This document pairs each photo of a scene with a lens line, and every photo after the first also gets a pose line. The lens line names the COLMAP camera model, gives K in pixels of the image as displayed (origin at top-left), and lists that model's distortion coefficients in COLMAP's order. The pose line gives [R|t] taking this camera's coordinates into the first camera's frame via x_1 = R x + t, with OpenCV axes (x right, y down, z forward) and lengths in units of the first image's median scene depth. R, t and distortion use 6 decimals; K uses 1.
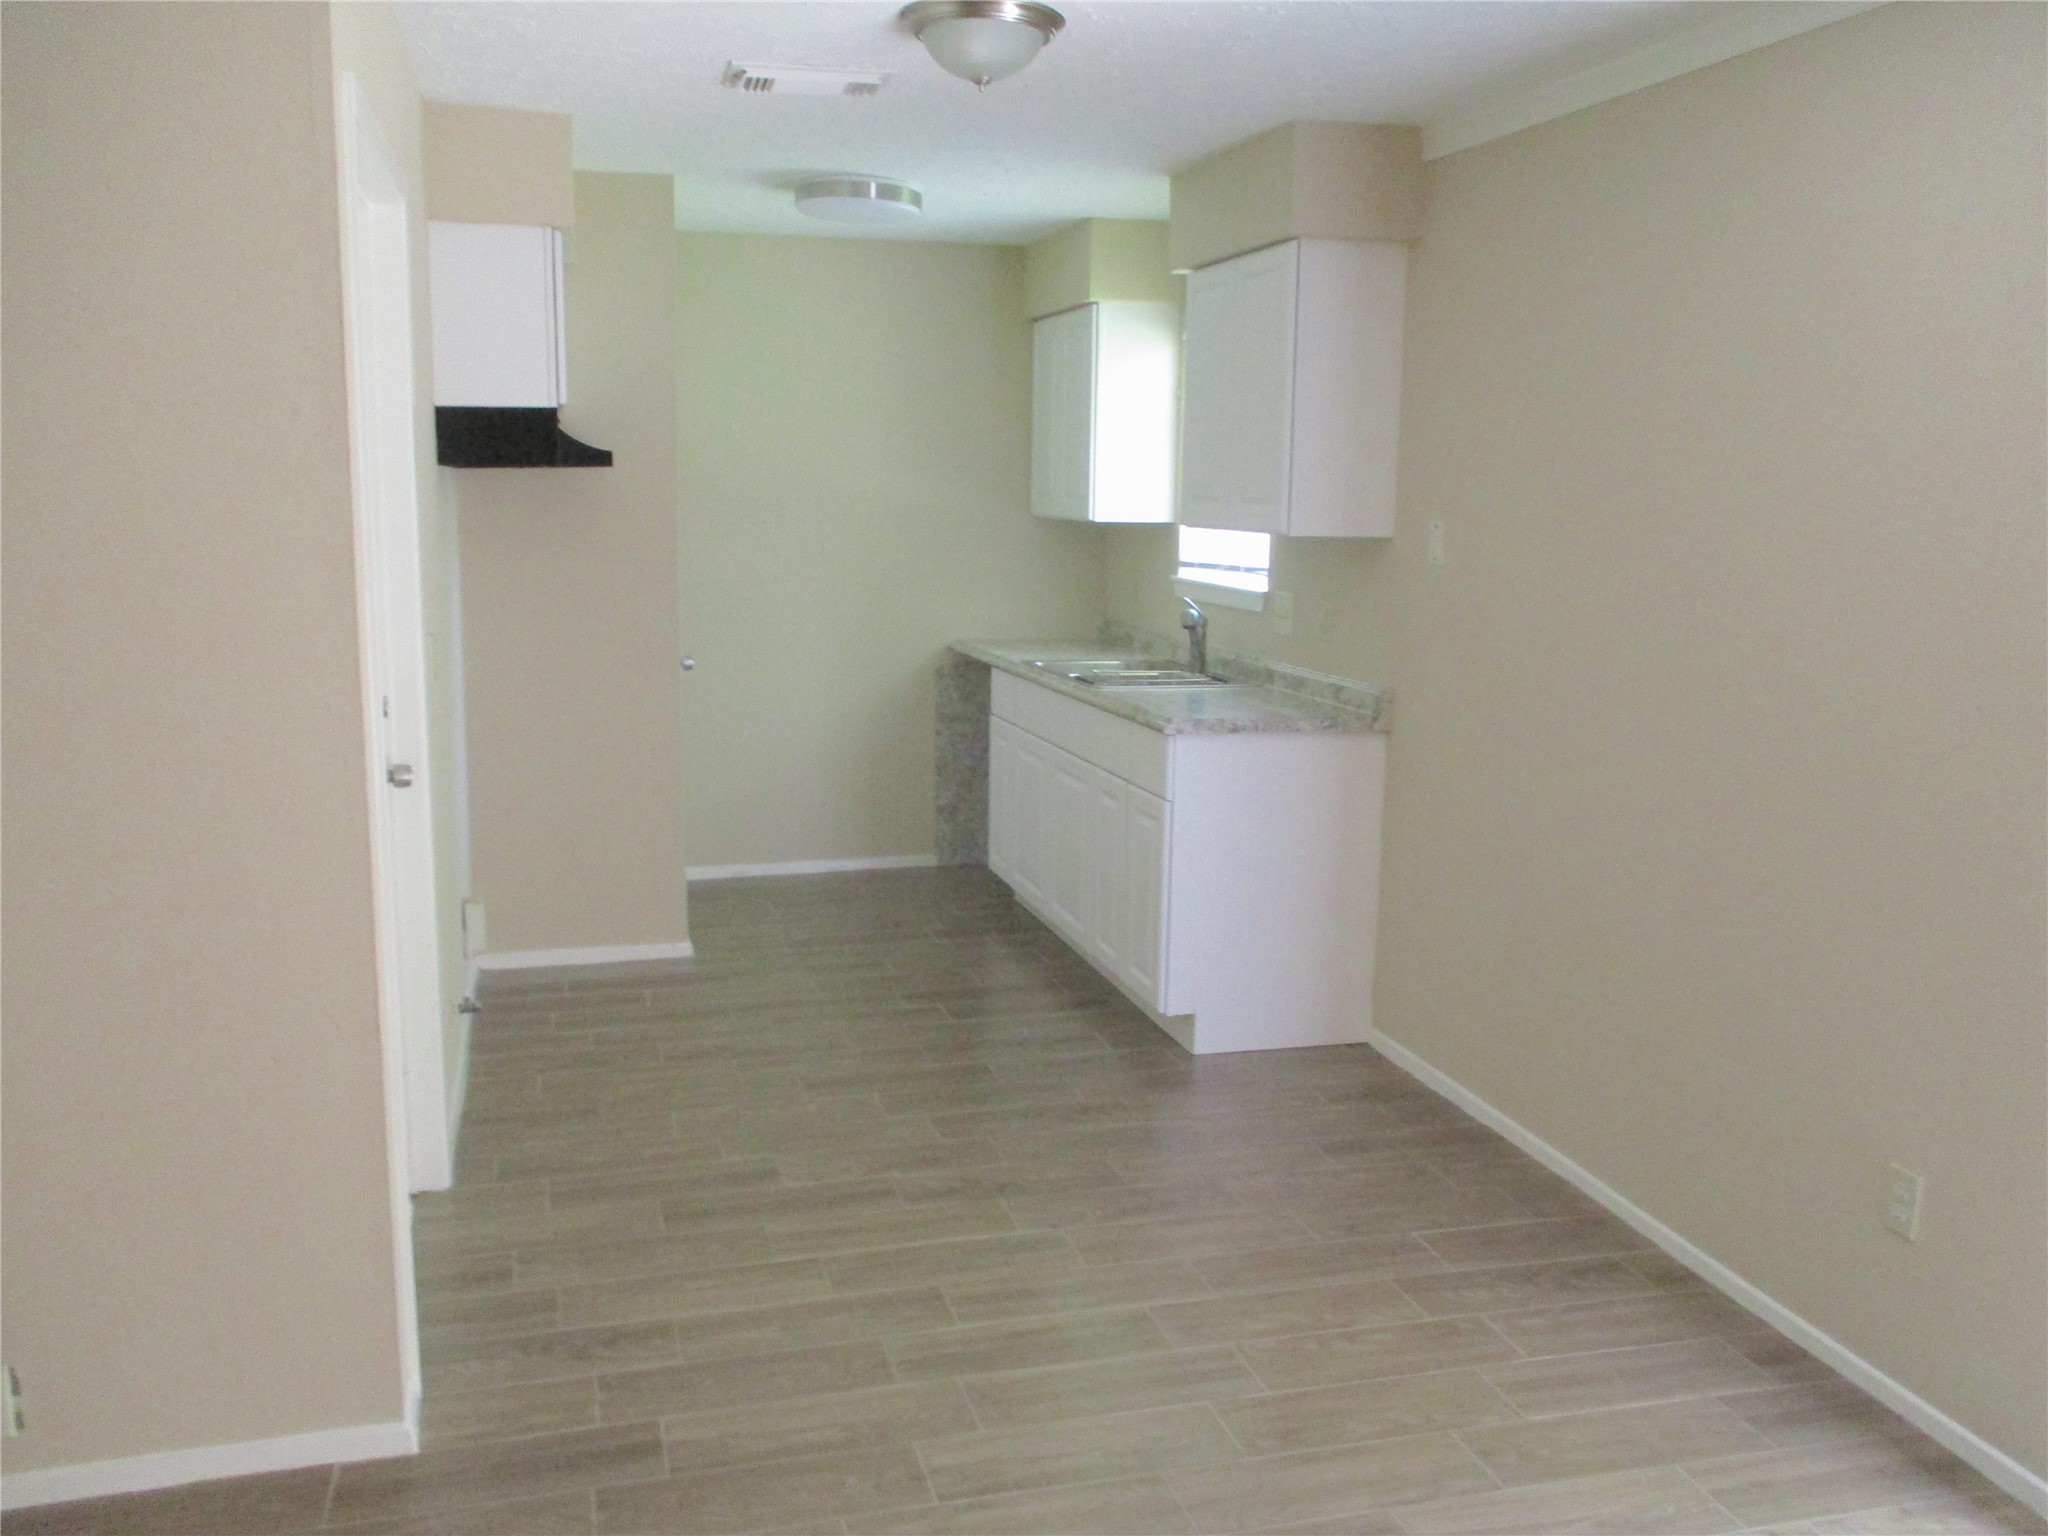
lens RADIAL K [[1704.7, 0, 1027.3], [0, 1704.7, 727.2], [0, 0, 1]] dist [-0.060911, 0.000760]
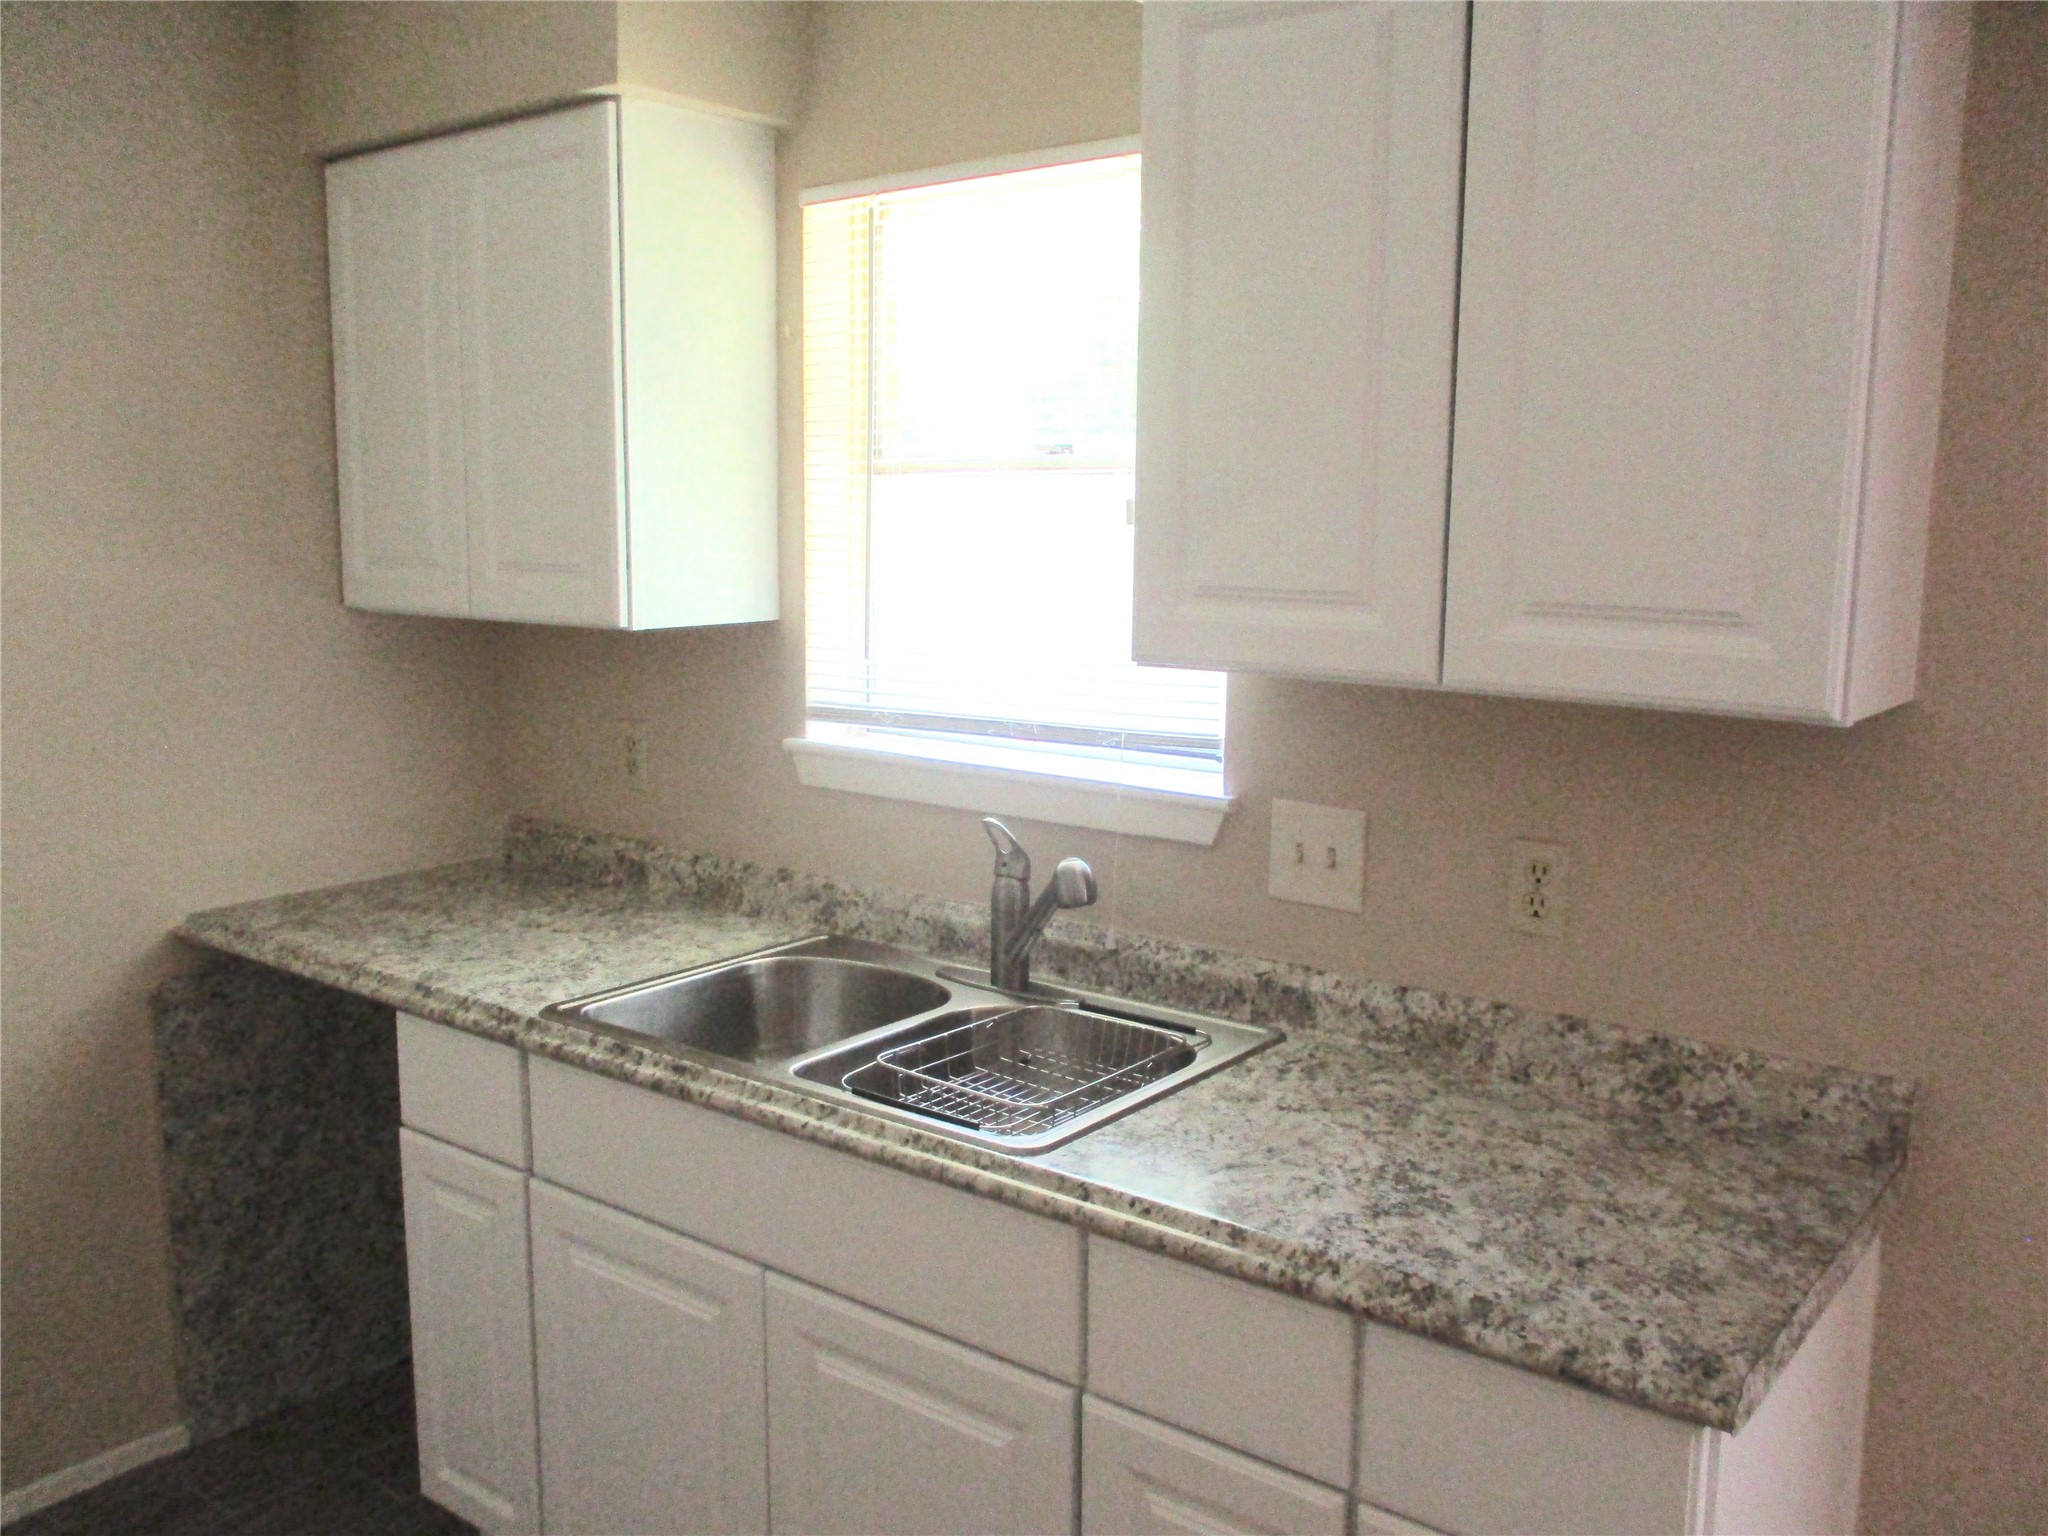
lens RADIAL K [[1704.7, 0, 1027.3], [0, 1704.7, 727.2], [0, 0, 1]] dist [-0.060911, 0.000760]
pose [[0.796784, -0.089165, 0.597649, -0.131983], [0.088971, 0.995585, 0.029919, -0.100355], [-0.597678, 0.029335, 0.801199, 0.606515]]
